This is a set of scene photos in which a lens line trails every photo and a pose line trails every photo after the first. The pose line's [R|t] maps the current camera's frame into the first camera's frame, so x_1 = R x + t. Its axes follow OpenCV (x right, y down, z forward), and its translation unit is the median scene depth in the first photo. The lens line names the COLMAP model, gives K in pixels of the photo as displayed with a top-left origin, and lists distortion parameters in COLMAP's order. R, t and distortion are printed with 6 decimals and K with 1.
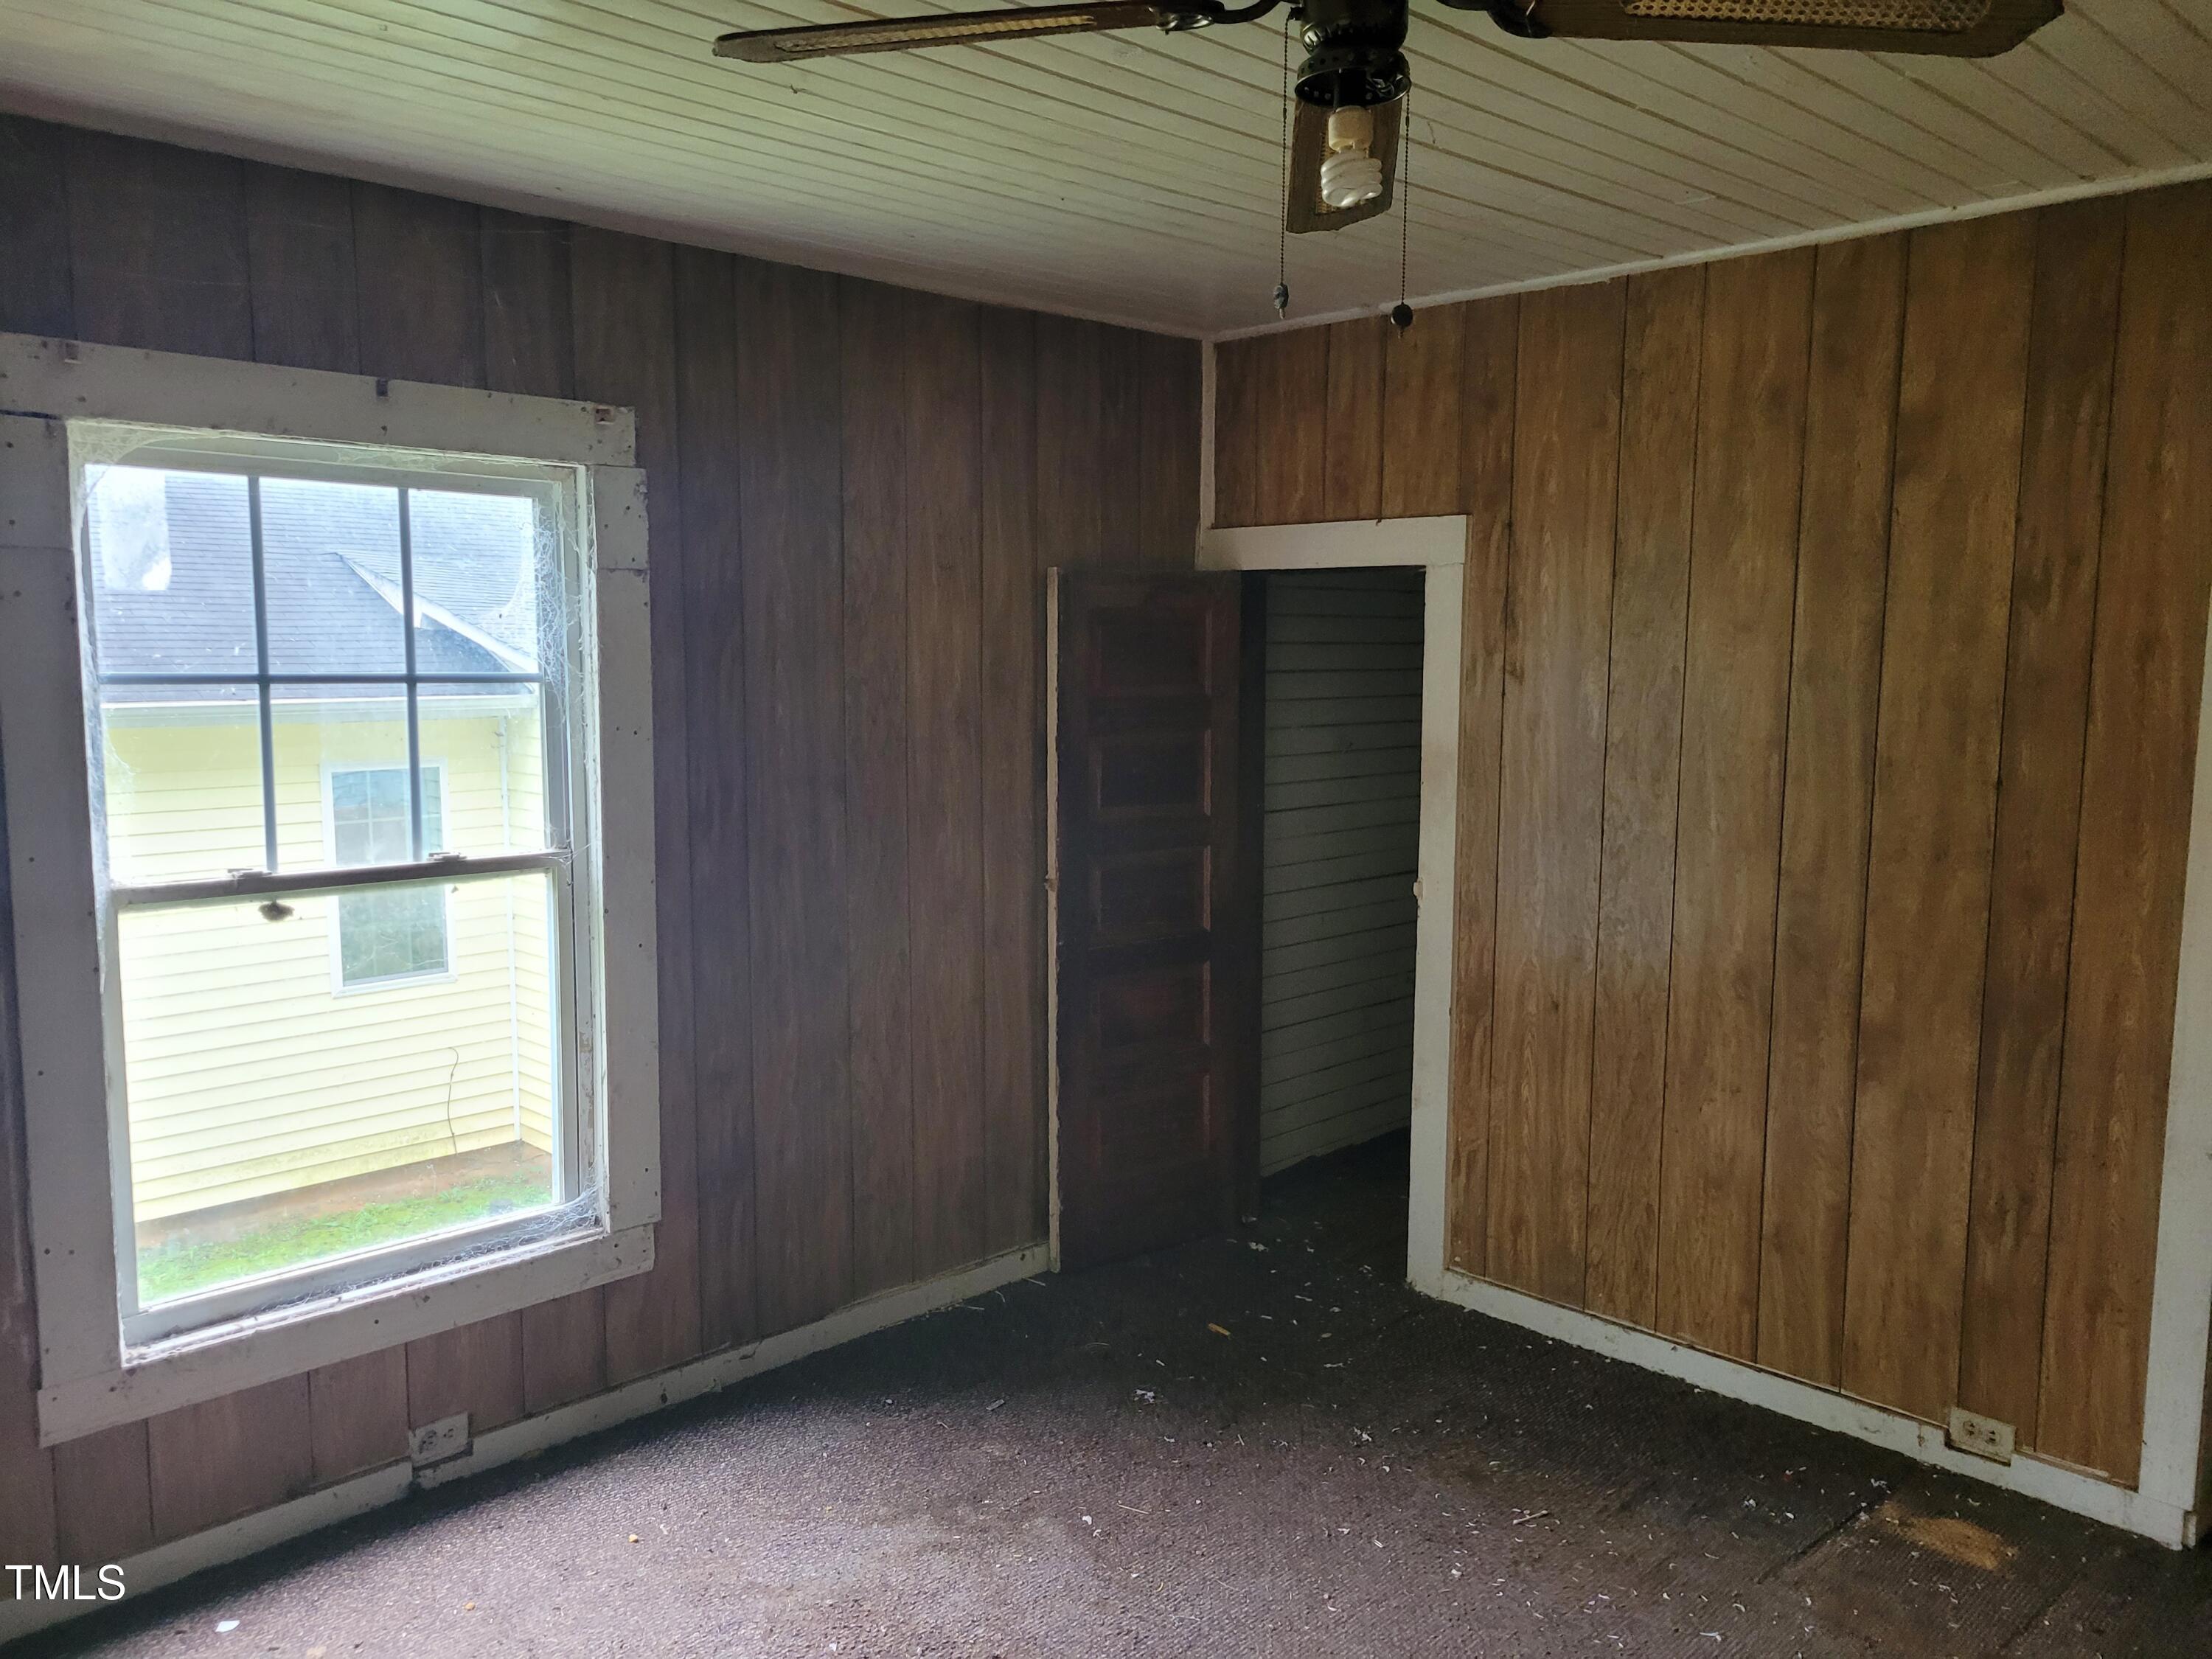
lens RADIAL K [[1660.2, 0, 1103.1], [0, 1660.2, 843.1], [0, 0, 1]] dist [0.010123, 0.003134]
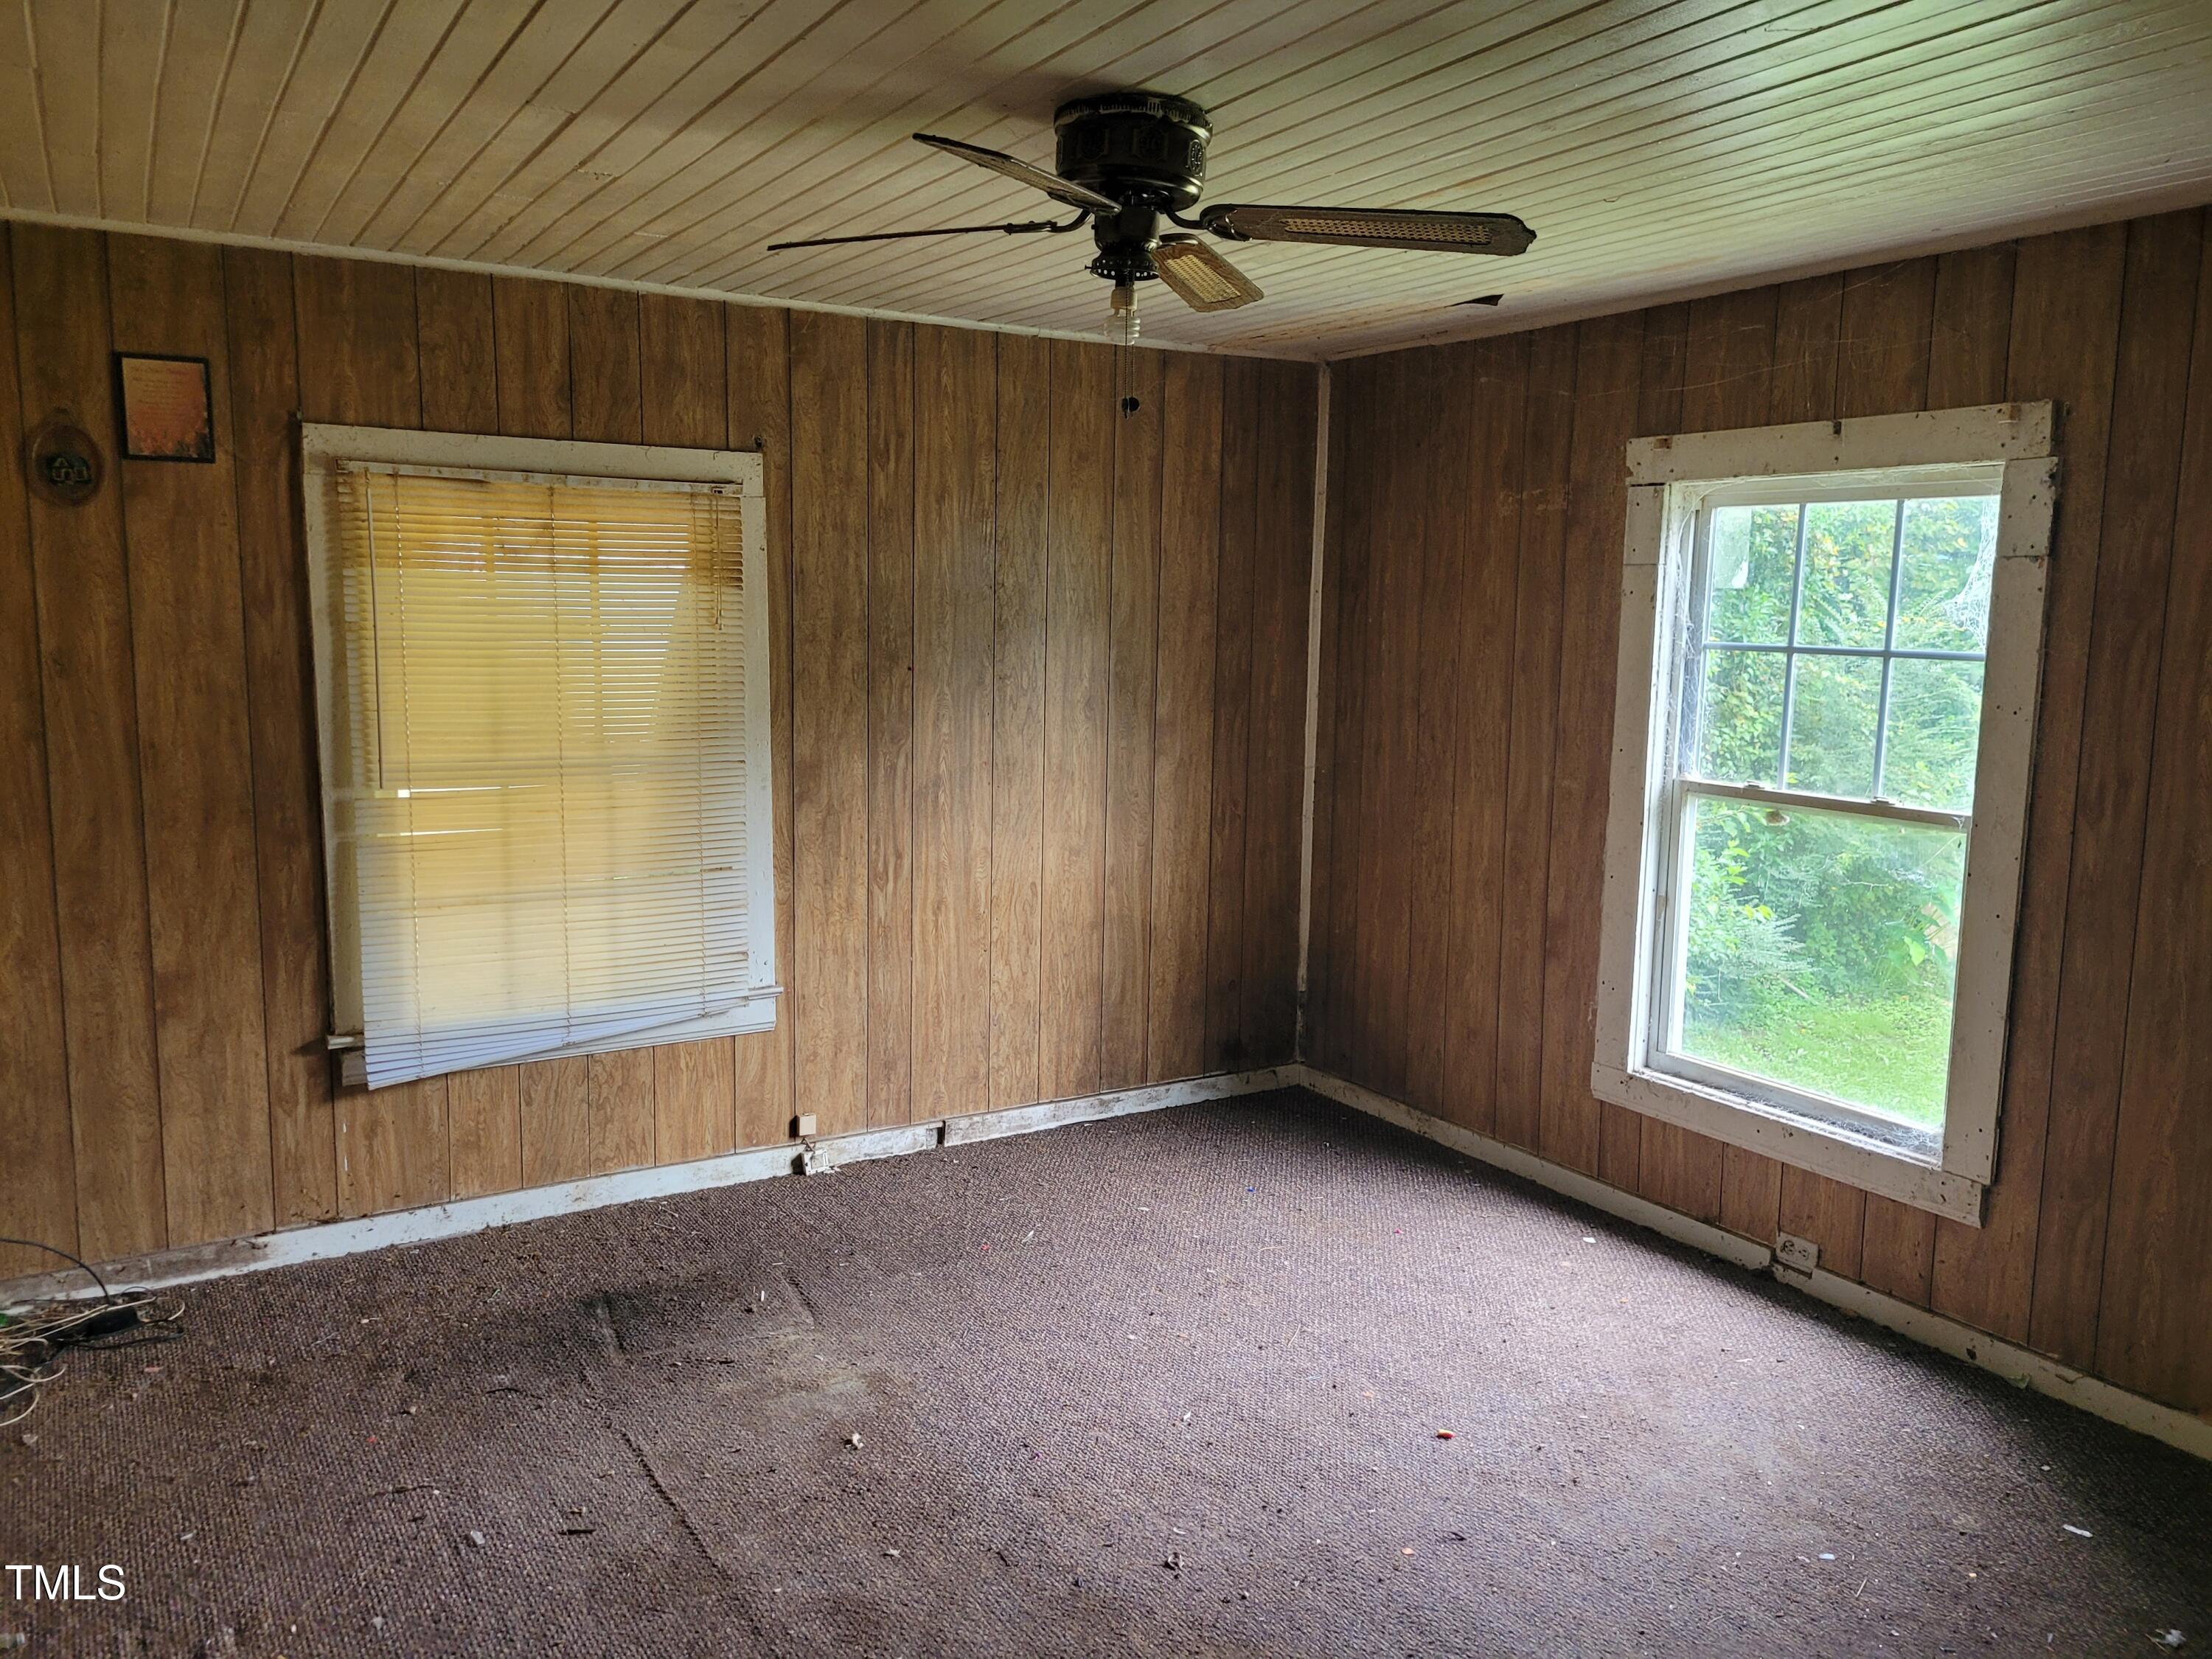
lens RADIAL K [[1723.9, 0, 1106.0], [0, 1723.9, 829.5], [0, 0, 1]] dist [0.129451, -0.107695]
pose [[-0.240394, 0.122830, -0.962873, 0.984218], [-0.129909, 0.978966, 0.157317, -0.099922], [0.961943, 0.162903, -0.219381, 0.740089]]
